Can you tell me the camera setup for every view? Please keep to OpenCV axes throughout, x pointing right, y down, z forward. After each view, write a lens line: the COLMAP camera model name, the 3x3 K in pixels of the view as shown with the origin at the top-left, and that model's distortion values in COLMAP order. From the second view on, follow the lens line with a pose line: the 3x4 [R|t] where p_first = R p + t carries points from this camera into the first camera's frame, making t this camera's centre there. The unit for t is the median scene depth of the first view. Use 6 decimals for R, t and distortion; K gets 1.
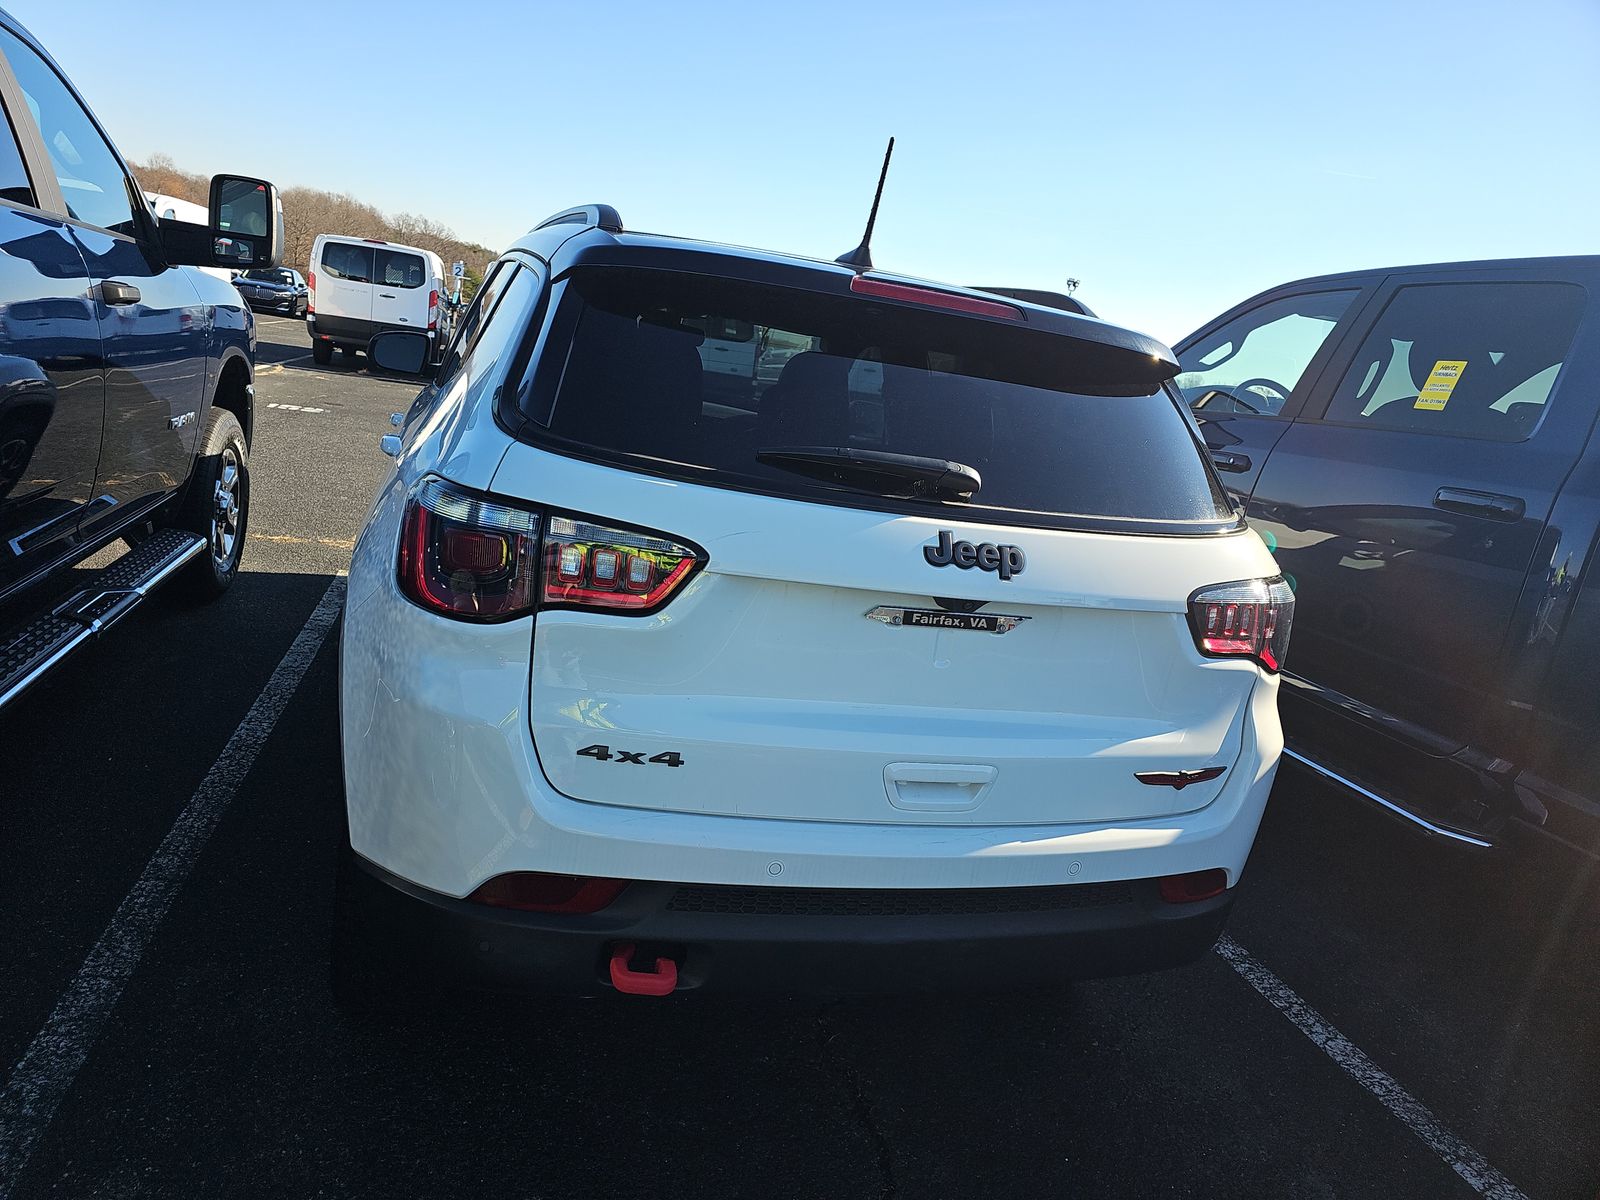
lens RADIAL K [[1061.1, 0, 802.6], [0, 1061.1, 599.5], [0, 0, 1]] dist [0.038290, -0.034666]
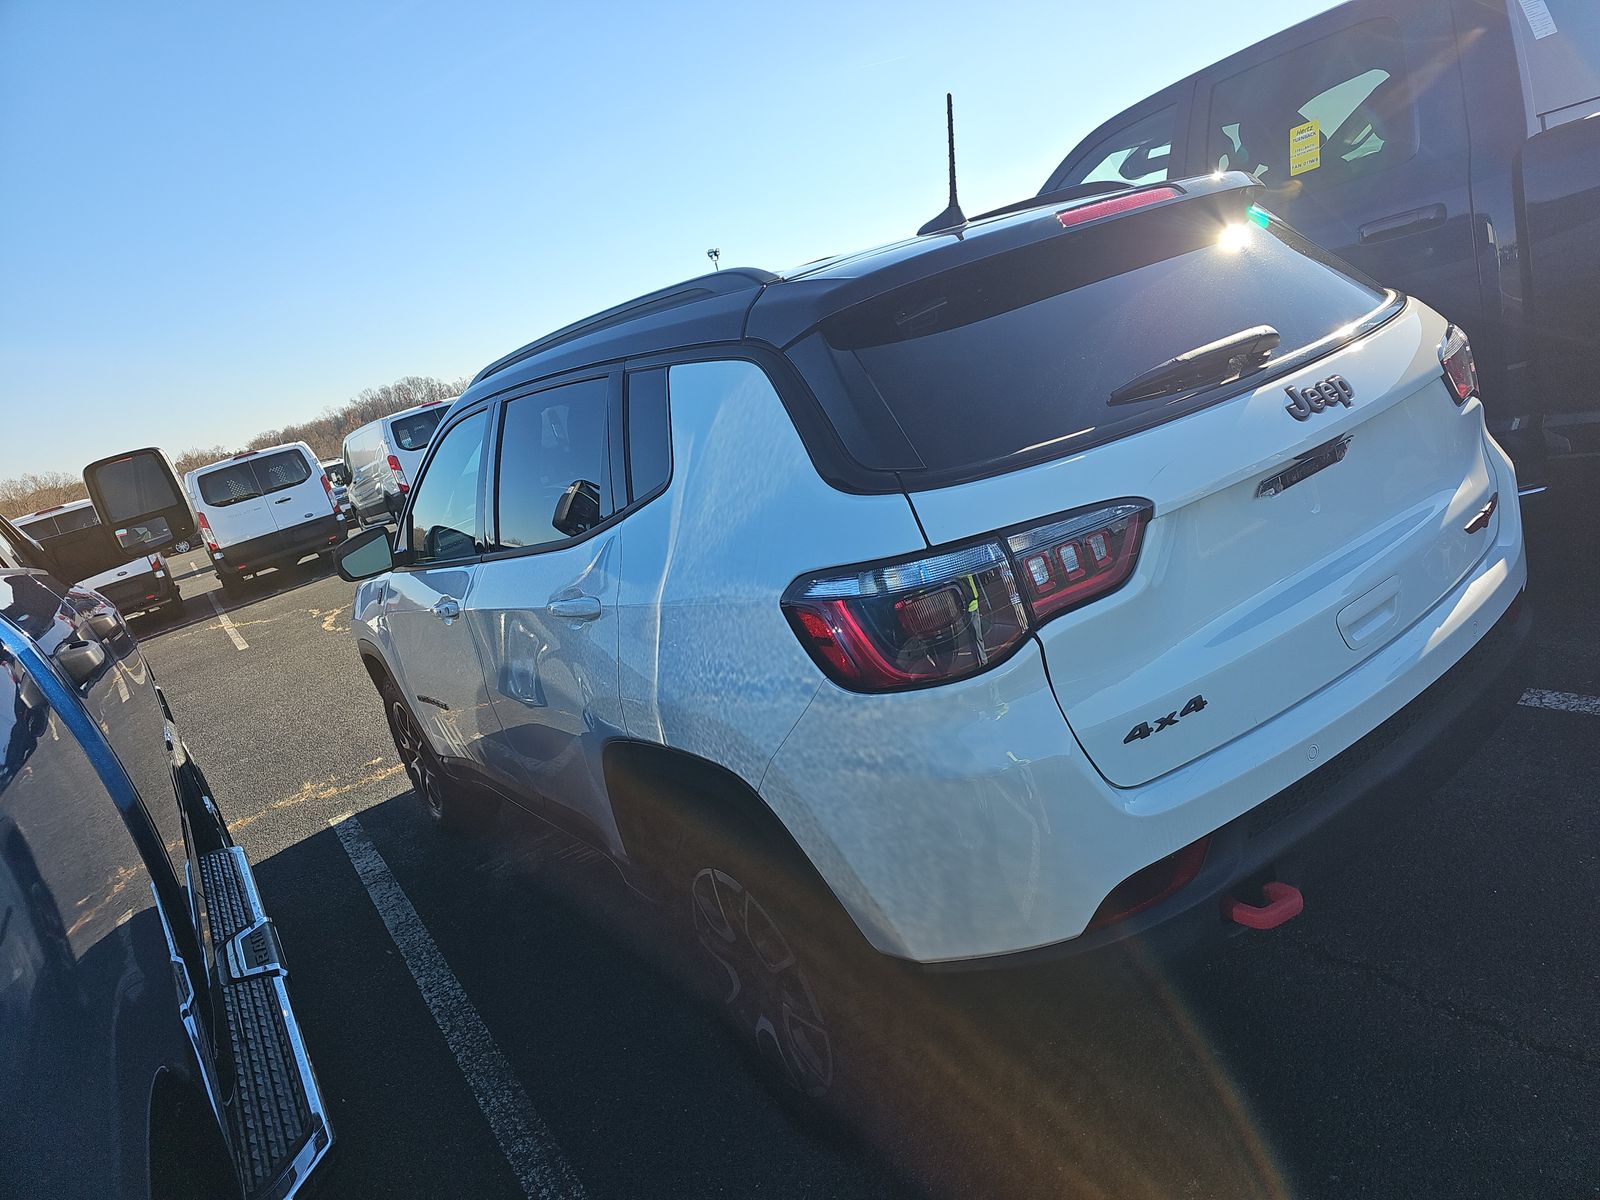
lens RADIAL K [[1061.1, 0, 805.4], [0, 1061.1, 595.3], [0, 0, 1]] dist [0.038290, -0.034666]
pose [[0.864110, -0.461655, 0.200470, -0.420554], [0.463674, 0.885117, 0.039677, -0.106283], [-0.195756, 0.058667, 0.978896, 0.058029]]
